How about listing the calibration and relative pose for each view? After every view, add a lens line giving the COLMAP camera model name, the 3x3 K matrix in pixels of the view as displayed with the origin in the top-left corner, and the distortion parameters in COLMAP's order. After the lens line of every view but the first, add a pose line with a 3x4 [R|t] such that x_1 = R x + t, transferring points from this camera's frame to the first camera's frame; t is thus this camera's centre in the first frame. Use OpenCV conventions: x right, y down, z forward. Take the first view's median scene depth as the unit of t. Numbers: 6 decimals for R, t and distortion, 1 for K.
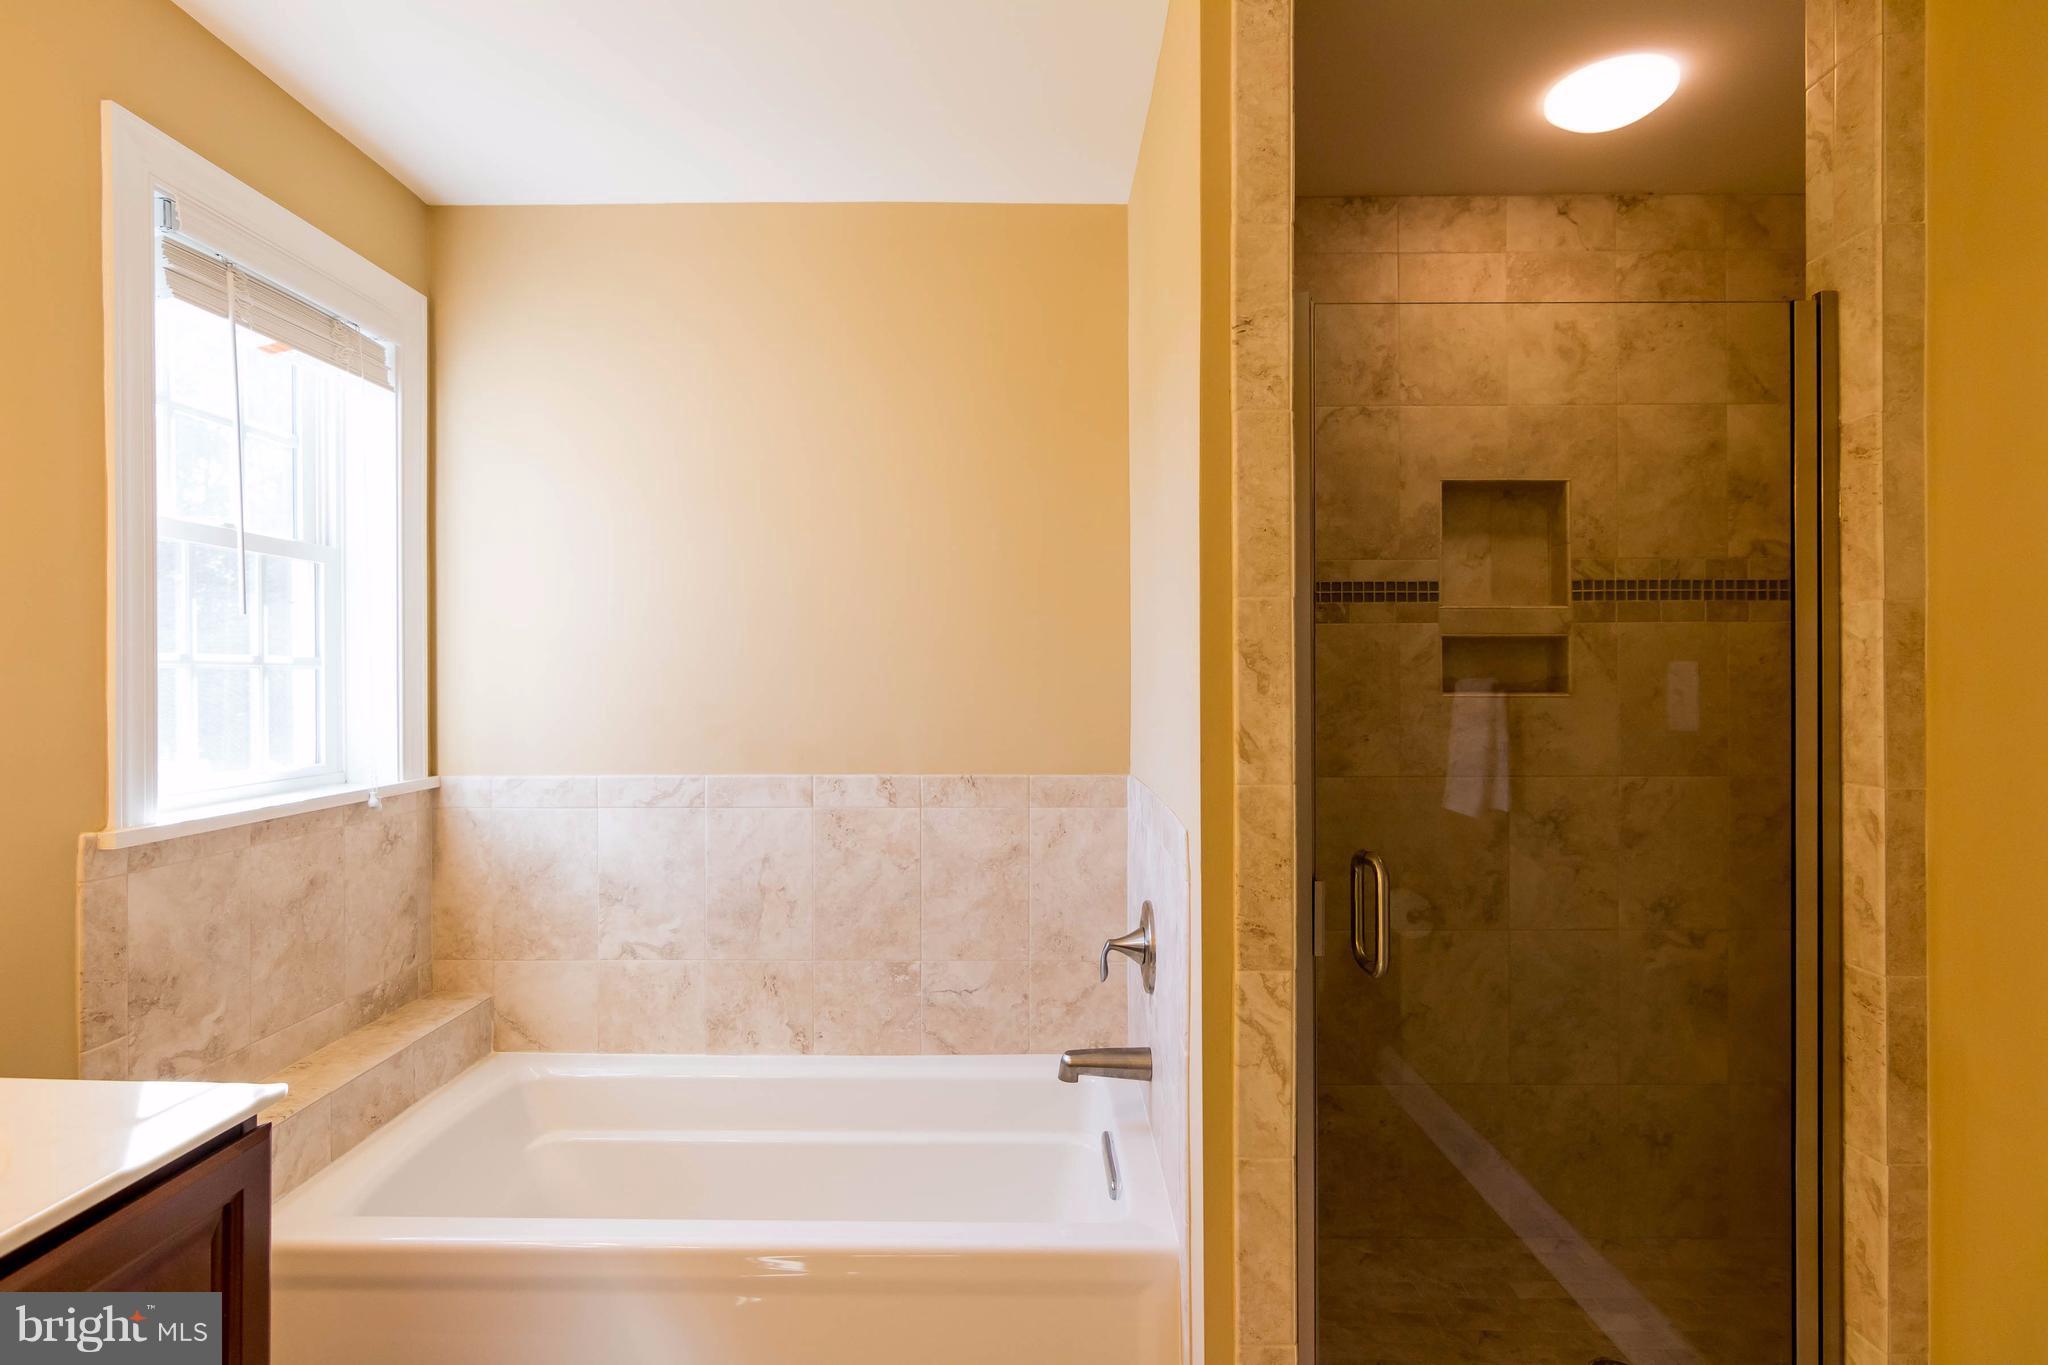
lens RADIAL K [[1035.2, 0, 1026.7], [0, 1035.2, 681.3], [0, 0, 1]] dist [0.000508, 0.001546]
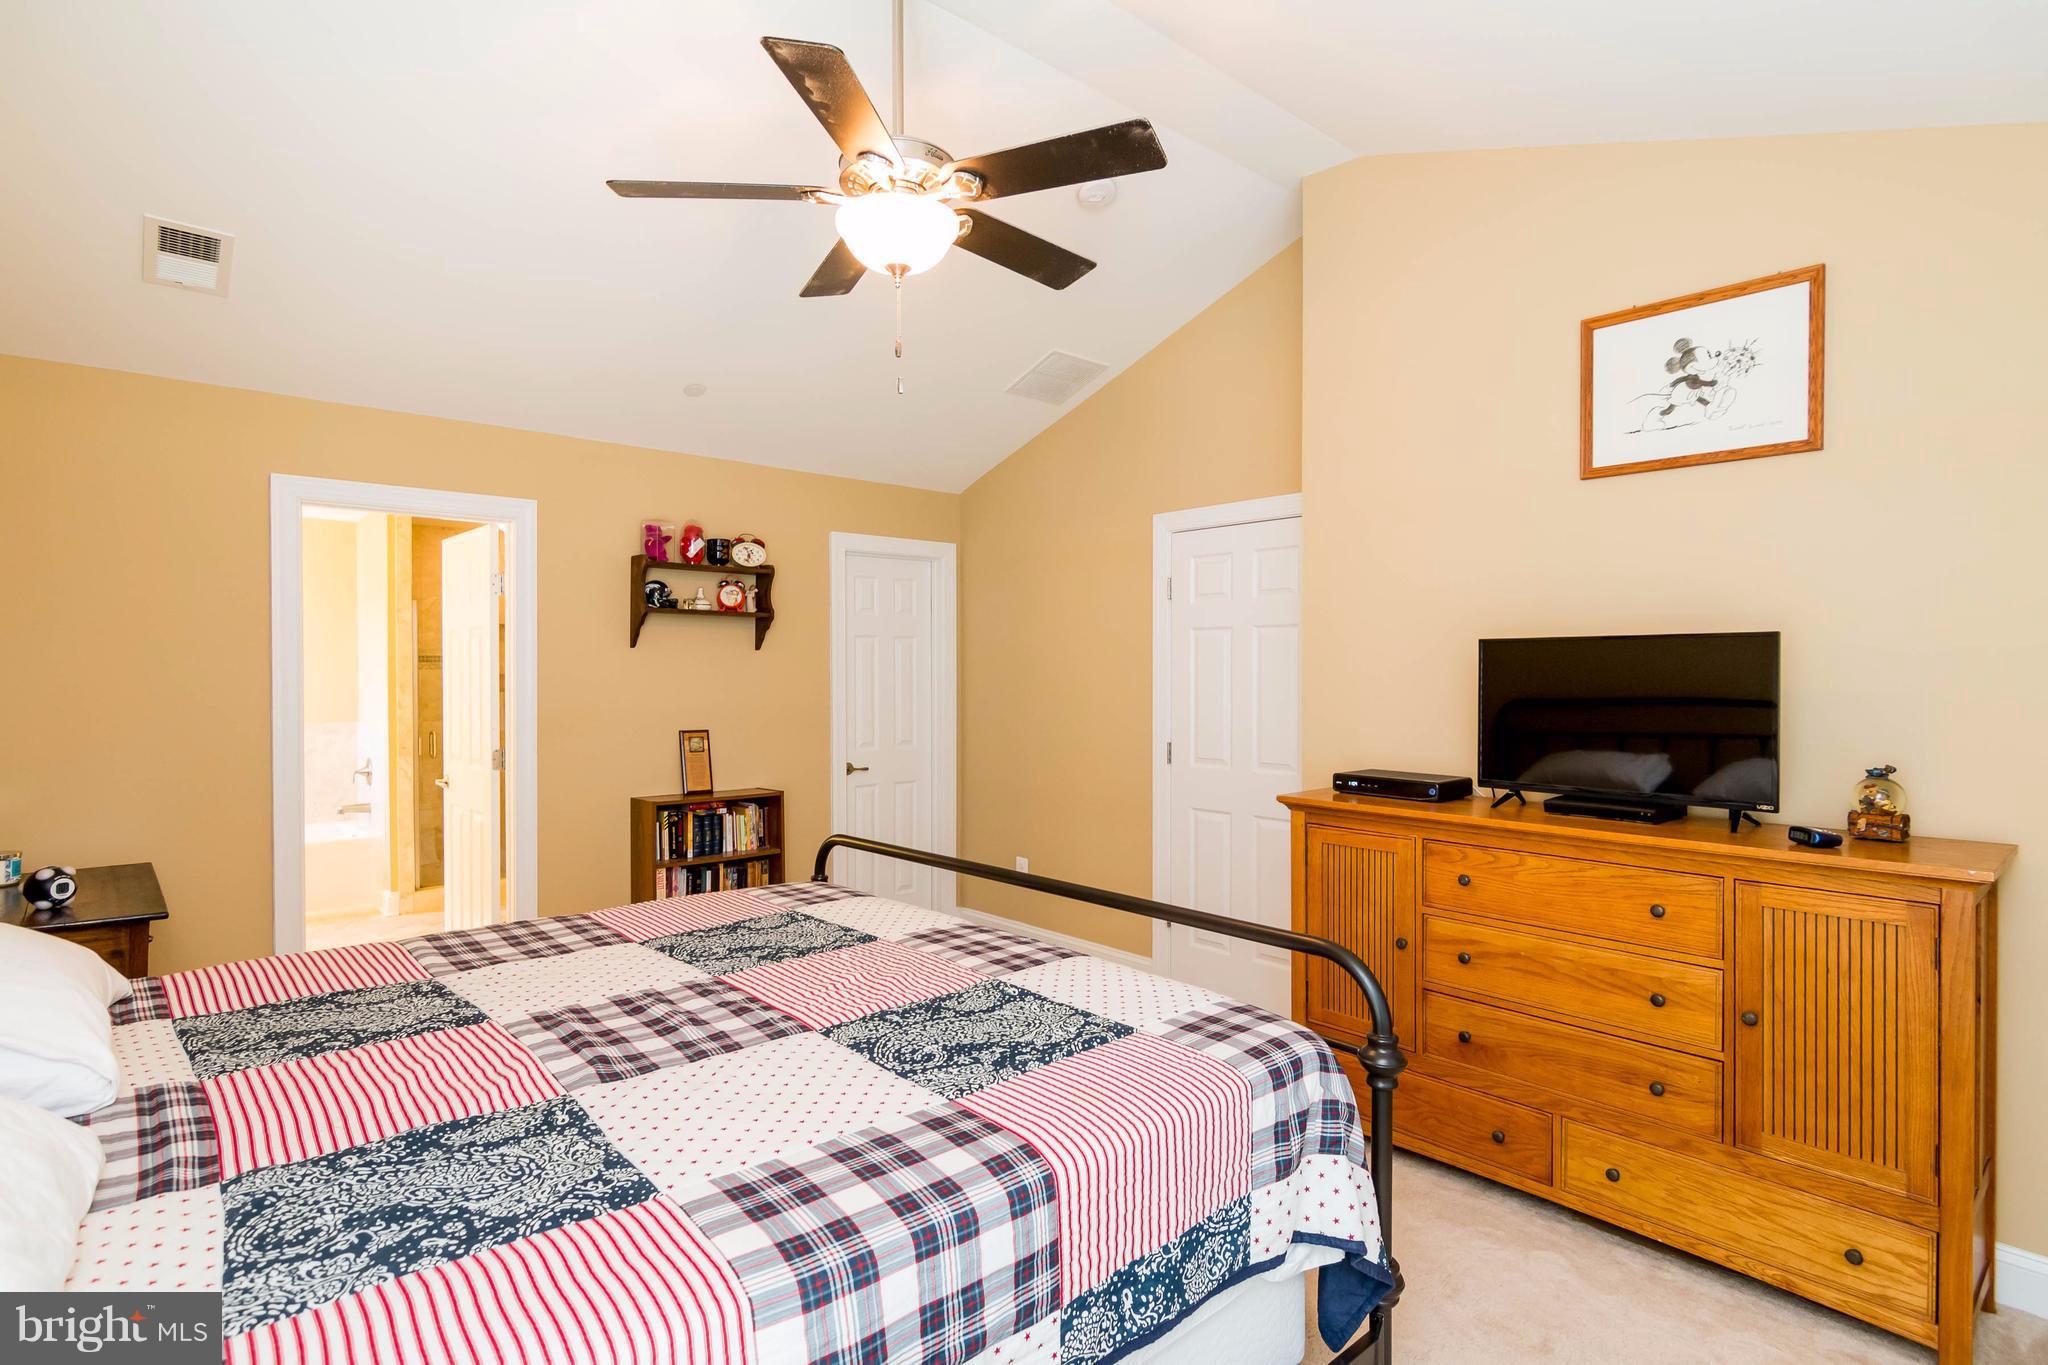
lens RADIAL K [[1035.2, 0, 1024.4], [0, 1035.2, 674.1], [0, 0, 1]] dist [0.000508, 0.001546]
pose [[0.748796, -0.005079, 0.662781, -0.472619], [0.002821, 0.999986, 0.004476, -0.055977], [-0.662795, -0.001482, 0.748800, -2.670355]]
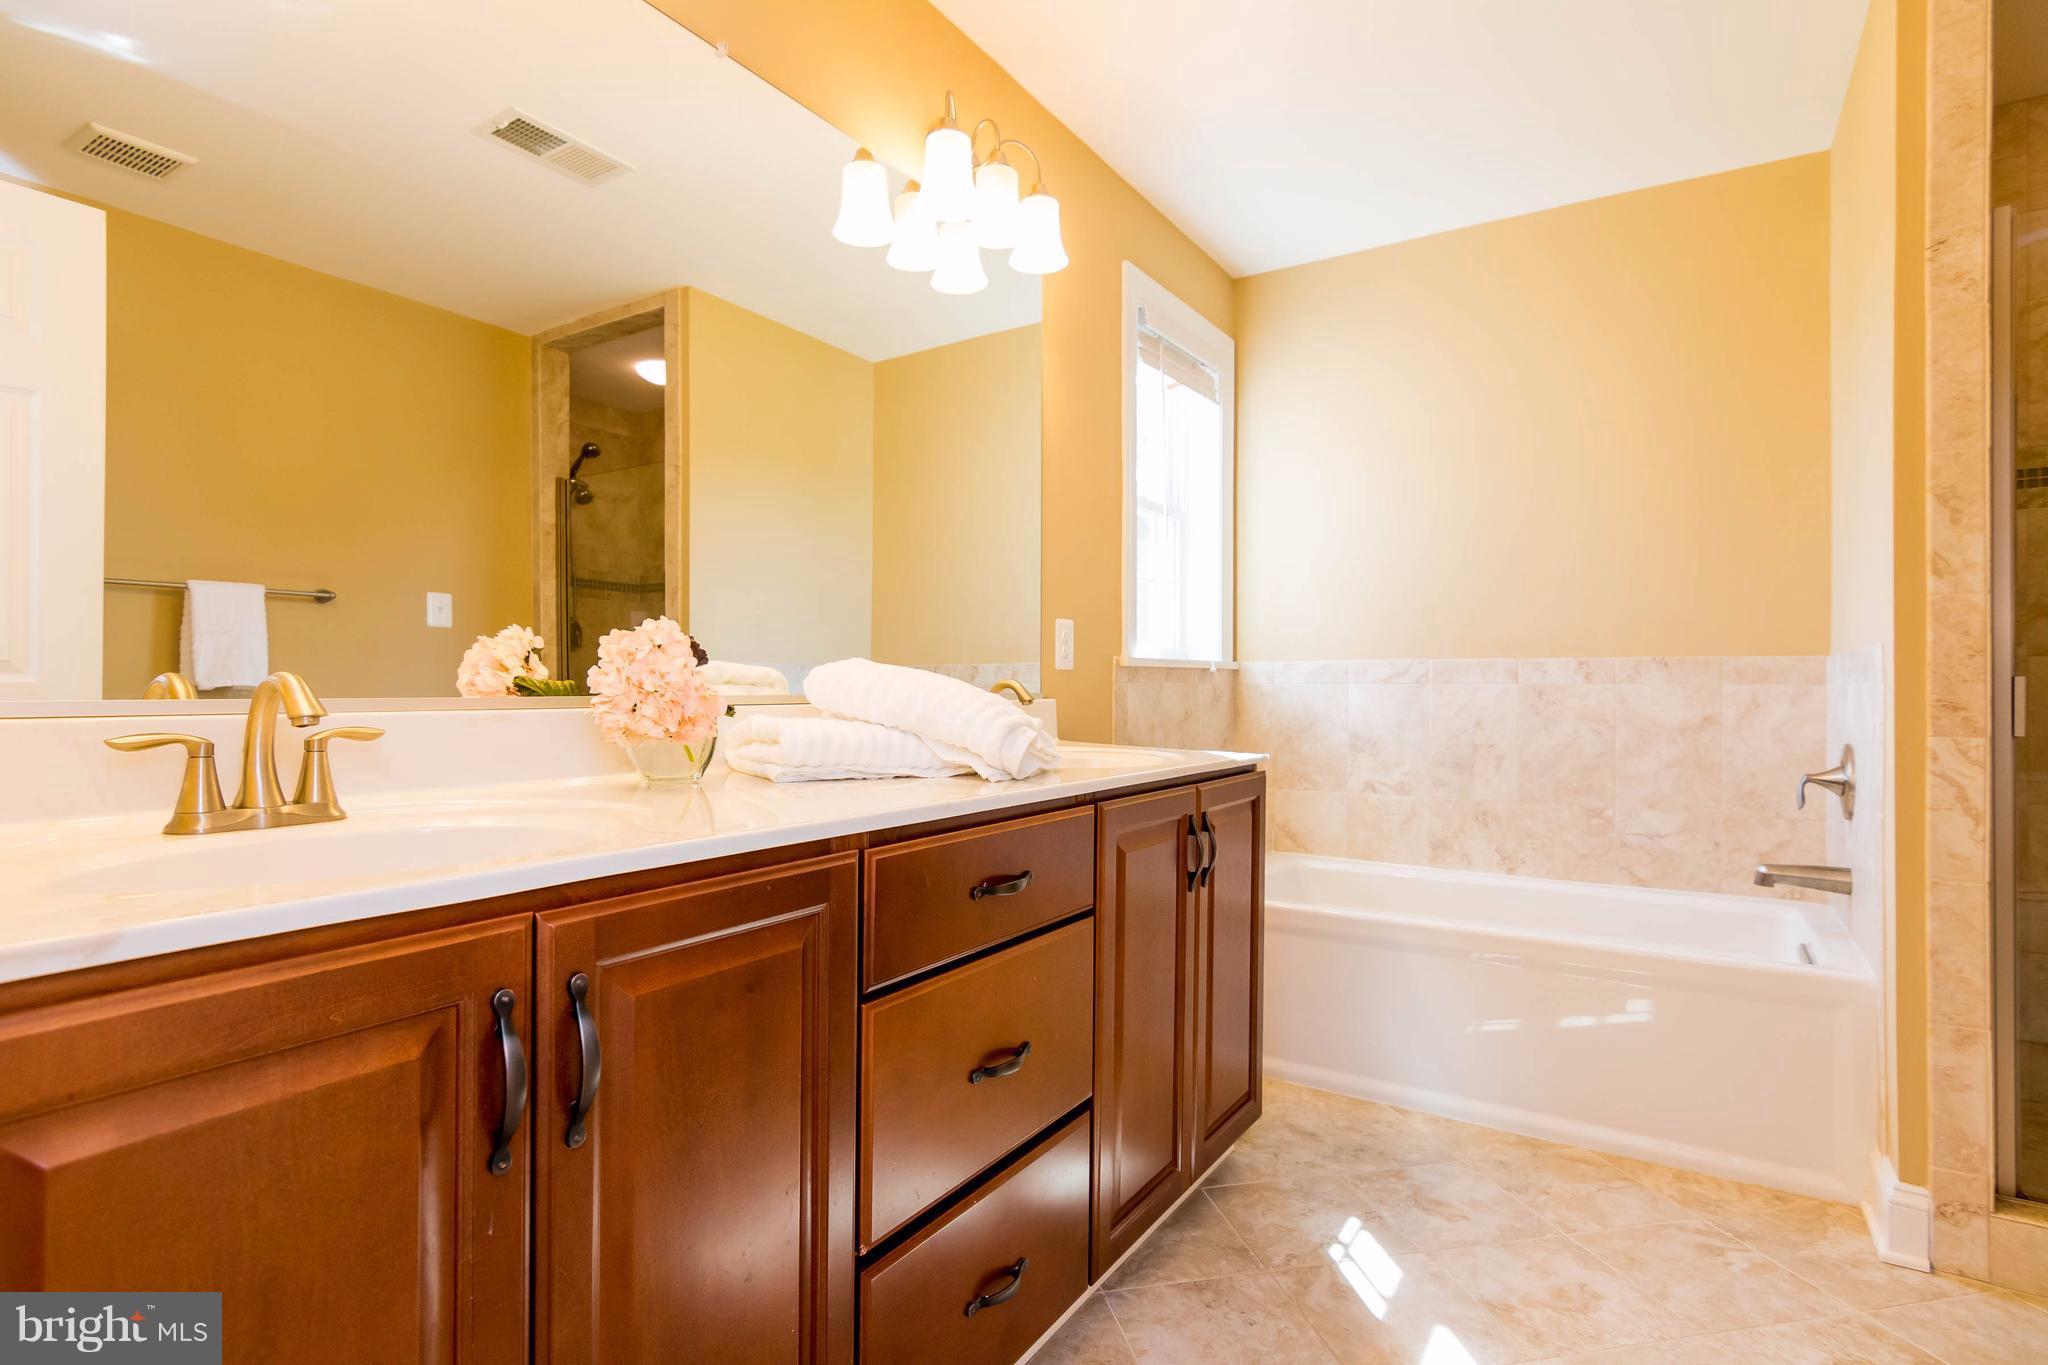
lens RADIAL K [[1035.2, 0, 1016.1], [0, 1035.2, 677.0], [0, 0, 1]] dist [0.000508, 0.001546]
pose [[0.840402, 0.003469, -0.541952, -0.038170], [-0.008655, 0.999938, -0.007020, 0.146865], [0.541894, 0.010590, 0.840380, -0.483200]]
